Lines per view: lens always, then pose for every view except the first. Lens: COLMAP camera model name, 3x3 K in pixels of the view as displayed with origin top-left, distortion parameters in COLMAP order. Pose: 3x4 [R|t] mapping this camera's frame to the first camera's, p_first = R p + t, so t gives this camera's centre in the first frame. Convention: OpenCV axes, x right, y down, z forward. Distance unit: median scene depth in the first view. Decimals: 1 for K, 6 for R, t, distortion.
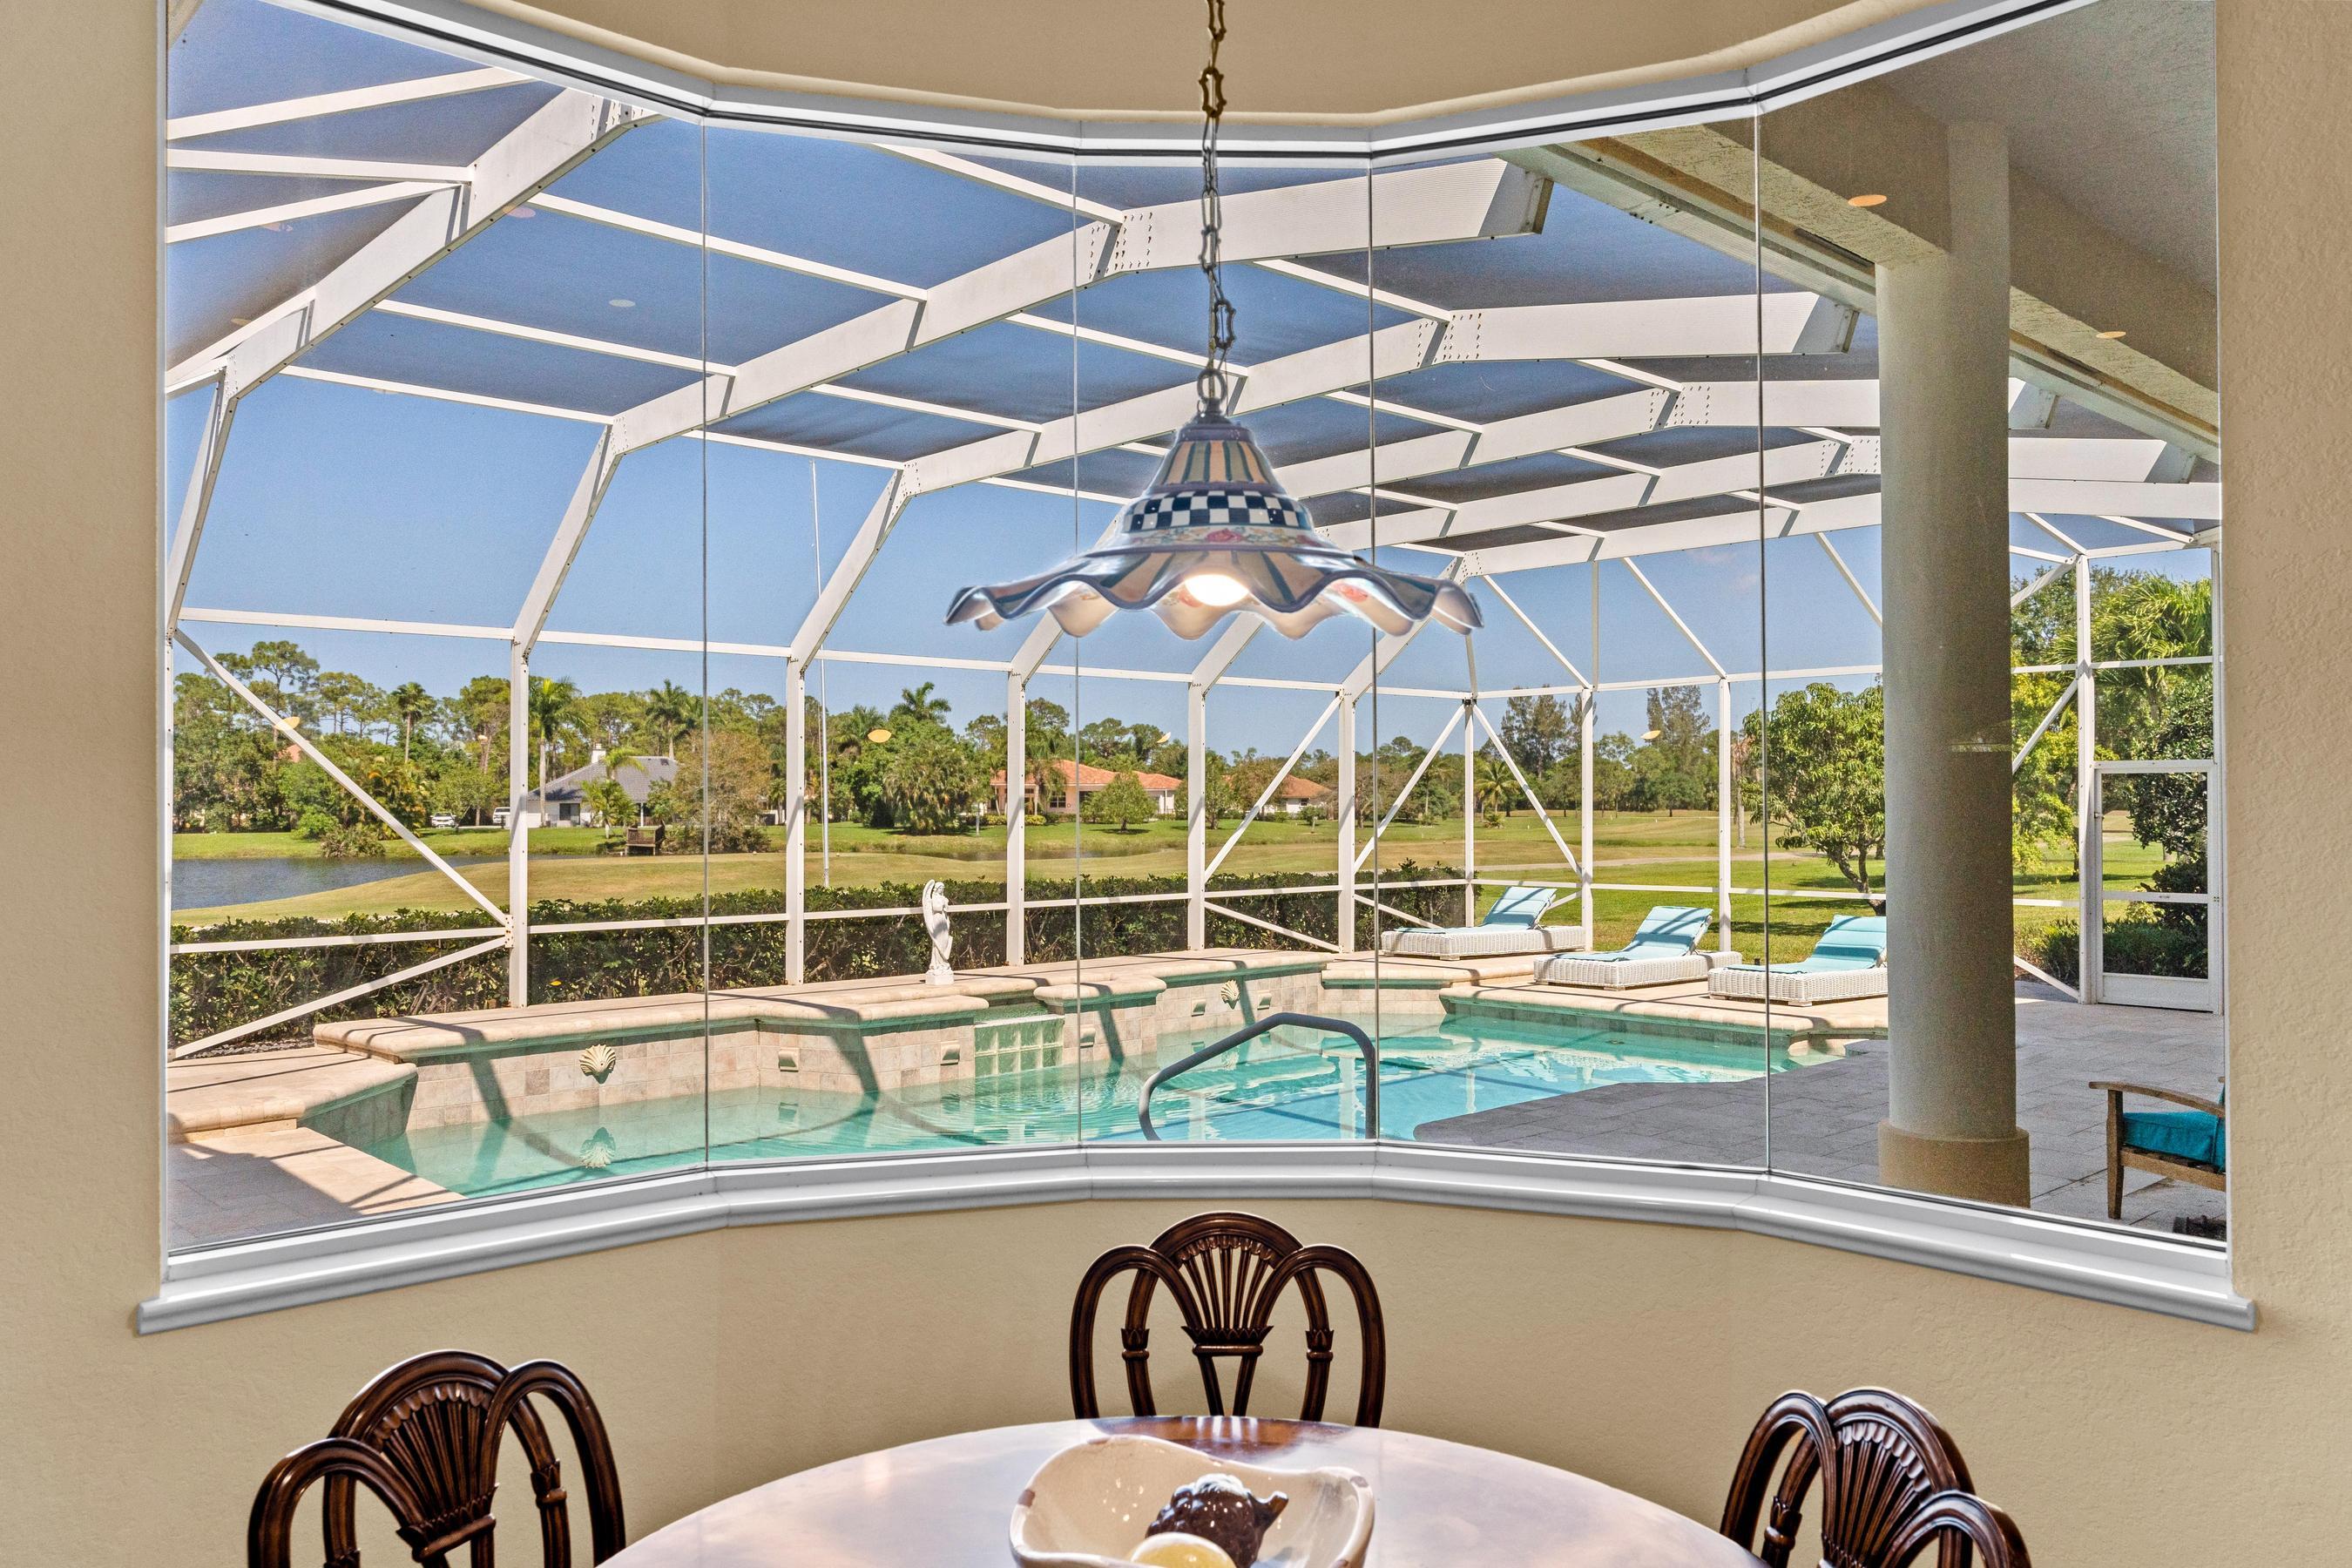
lens RADIAL K [[1709.0, 0, 1174.2], [0, 1709.0, 790.2], [0, 0, 1]] dist [0.006411, -0.001905]
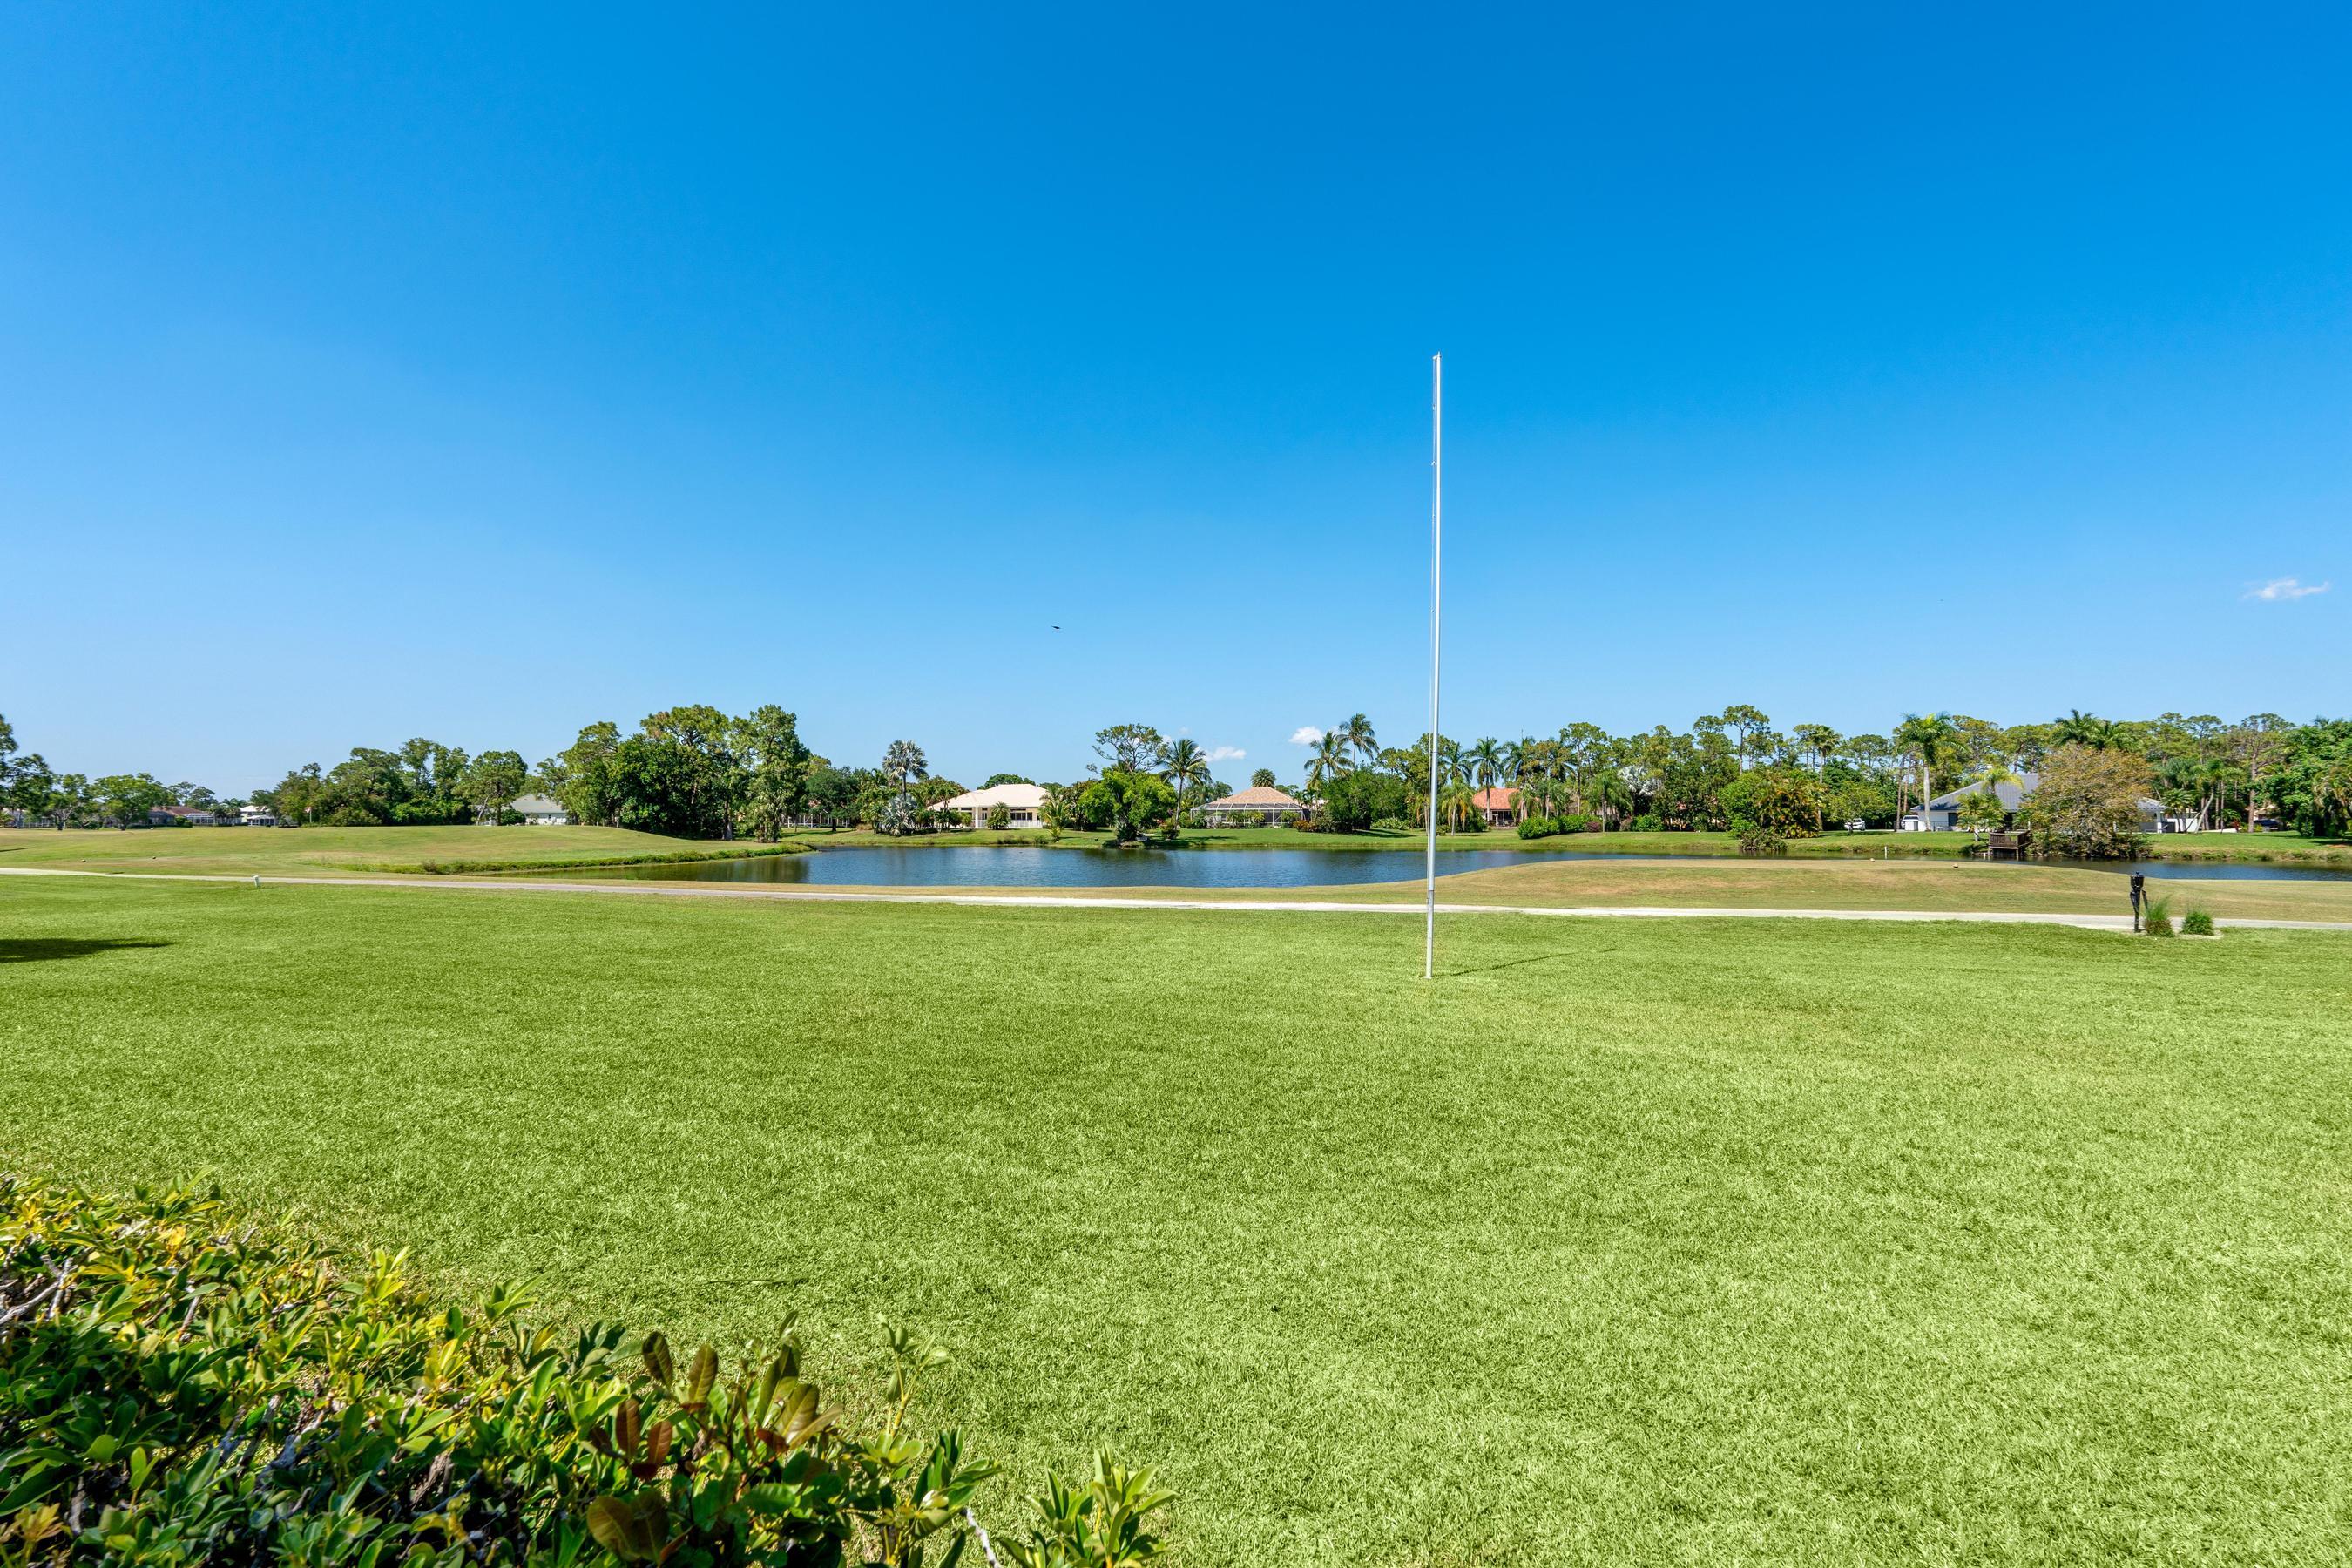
lens RADIAL K [[1029.0, 0, 1176.0], [0, 1029.0, 784.0], [0, 0, 1]] dist [-0.001760, 0.000418]
pose [[0.485642, -0.025212, -0.873794, 0.269138], [0.005959, 0.999656, -0.025532, 0.024373], [0.874137, 0.007193, 0.485626, 1.388269]]
